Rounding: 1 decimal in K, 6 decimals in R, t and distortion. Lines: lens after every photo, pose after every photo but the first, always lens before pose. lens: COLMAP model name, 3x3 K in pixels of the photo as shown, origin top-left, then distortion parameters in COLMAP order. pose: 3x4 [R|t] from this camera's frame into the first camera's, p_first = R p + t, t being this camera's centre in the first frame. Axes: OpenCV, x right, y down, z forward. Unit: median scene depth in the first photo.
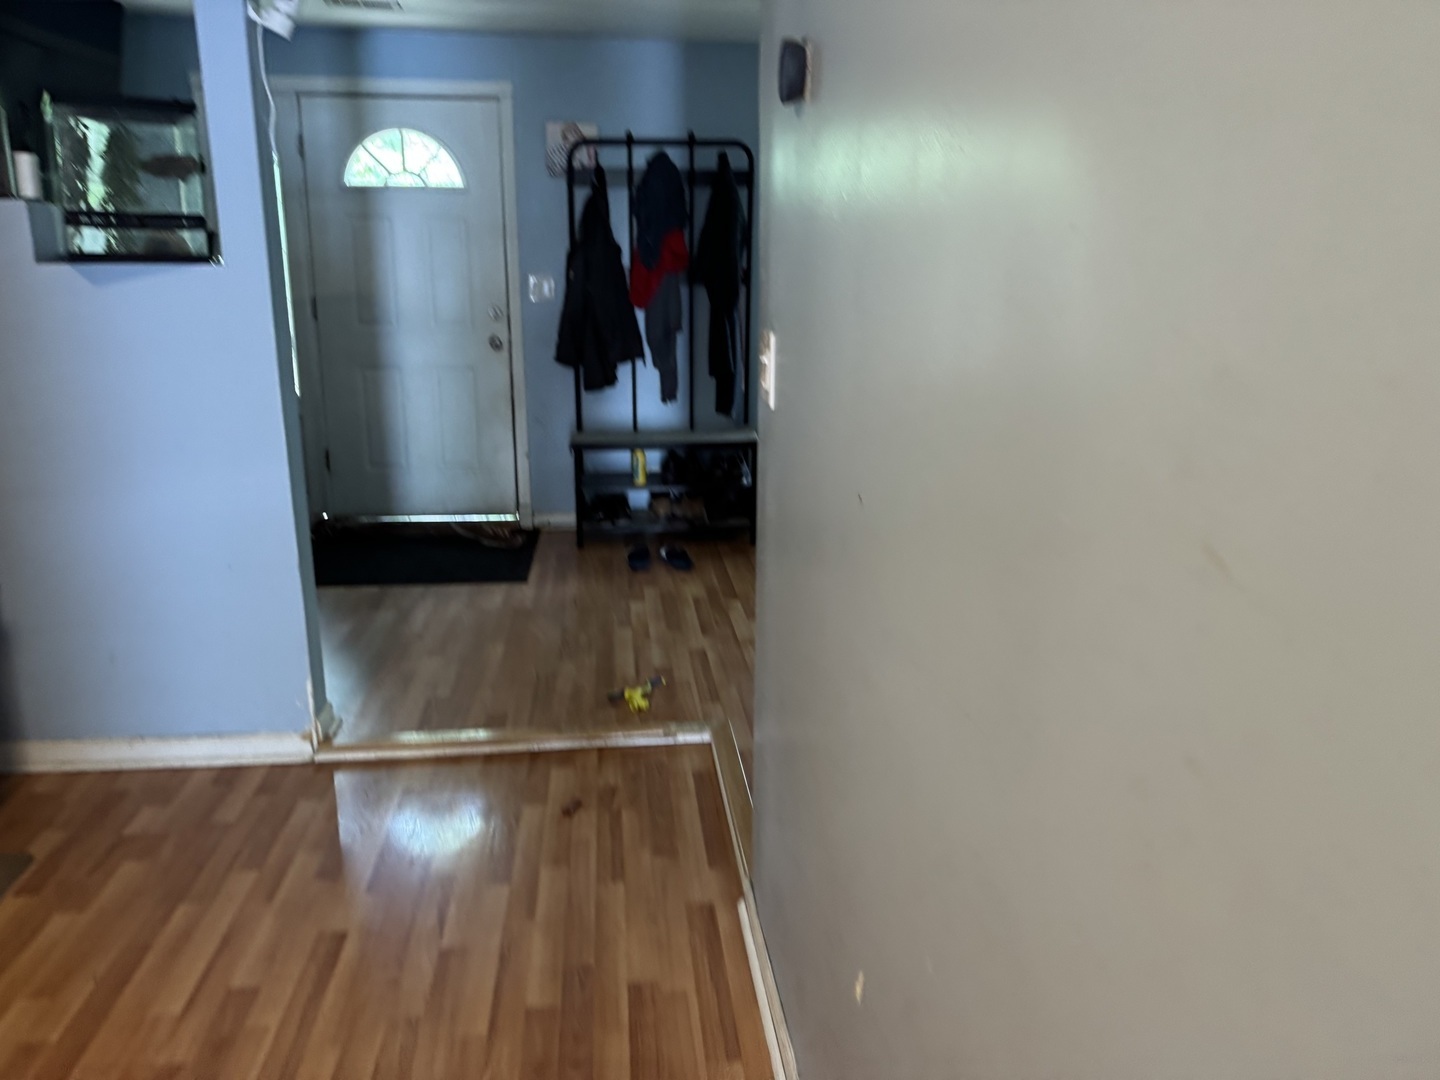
lens RADIAL K [[1011.5, 0, 719.7], [0, 1011.5, 523.7], [0, 0, 1]] dist [0.004365, -0.009160]
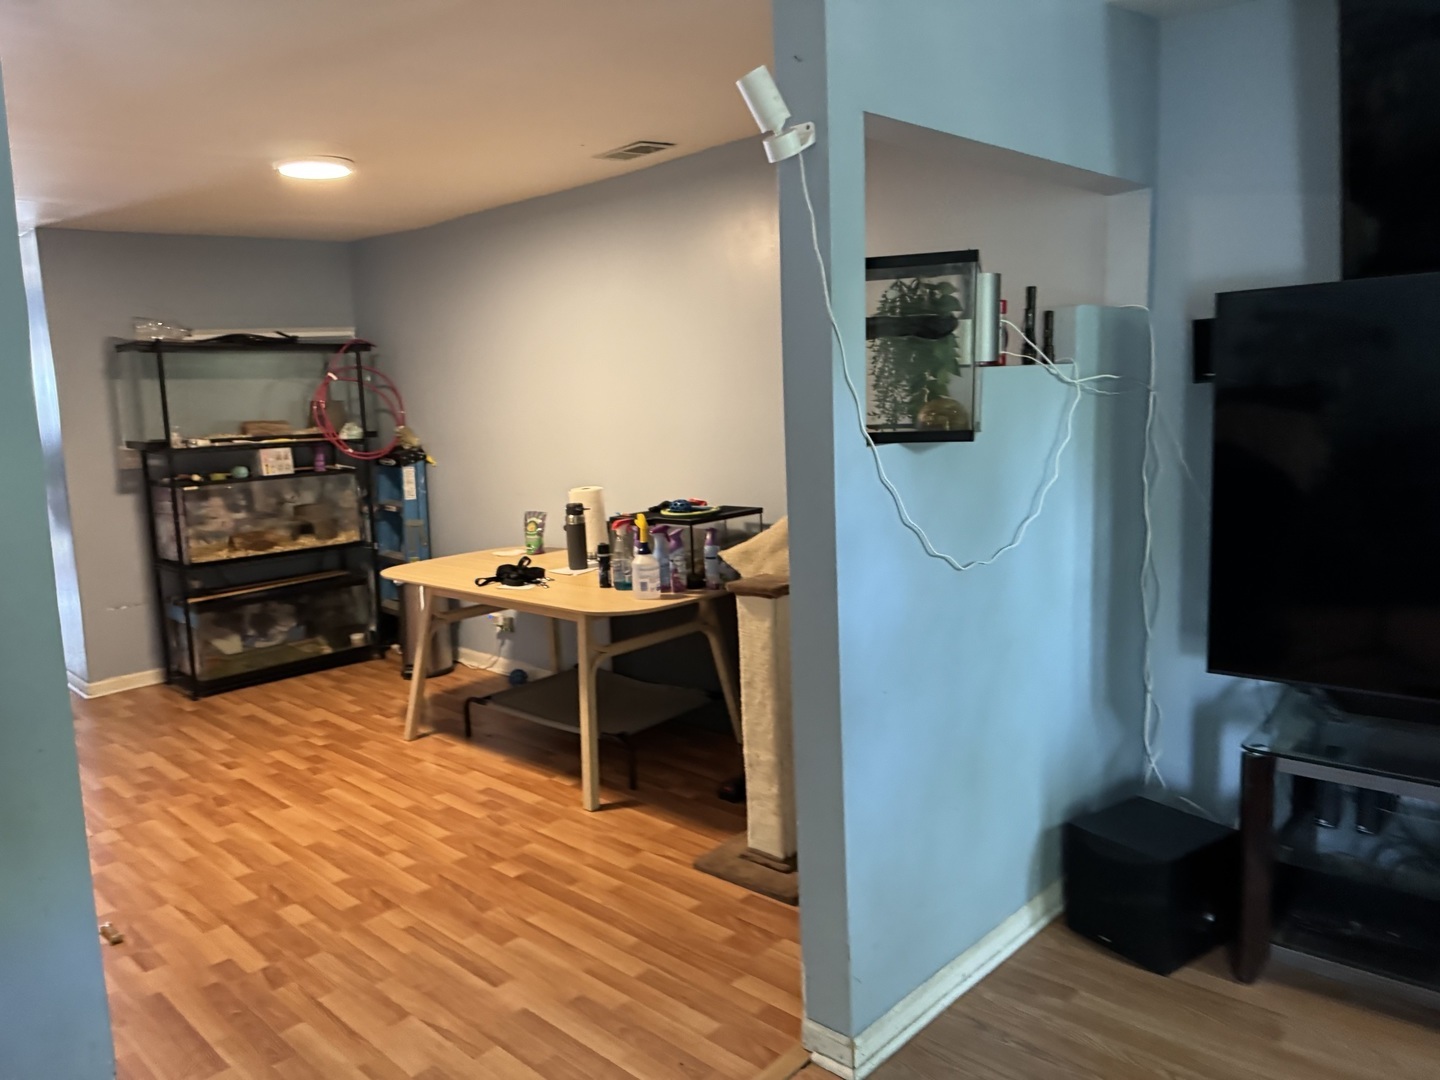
lens RADIAL K [[1020.1, 0, 720.0], [0, 1020.1, 540.0], [0, 0, 1]] dist [0.034821, -0.008693]
pose [[-0.765035, 0.135680, -0.629534, 0.069732], [-0.105413, 0.937985, 0.330261, -0.273564], [0.635303, 0.319022, -0.703289, 0.921949]]
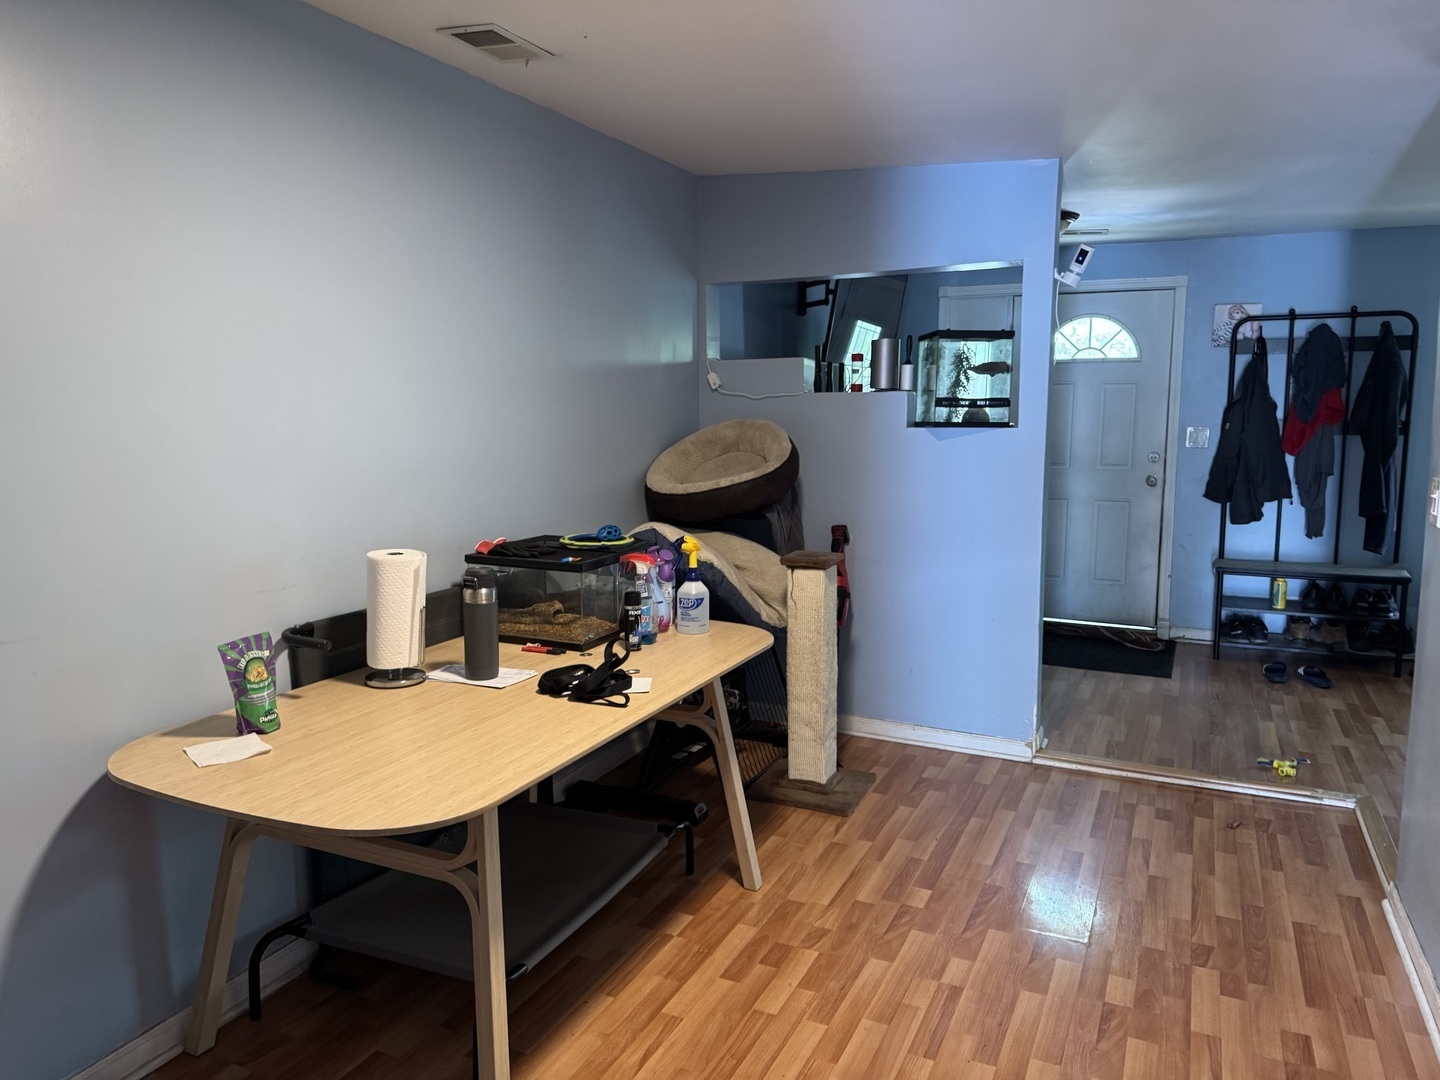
lens RADIAL K [[1011.5, 0, 719.7], [0, 1011.5, 523.7], [0, 0, 1]] dist [0.004365, -0.009160]
pose [[0.848963, 0.052154, -0.525873, -0.024544], [-0.119717, 0.988227, -0.095261, 0.057737], [0.514713, 0.143829, 0.845212, -0.328991]]
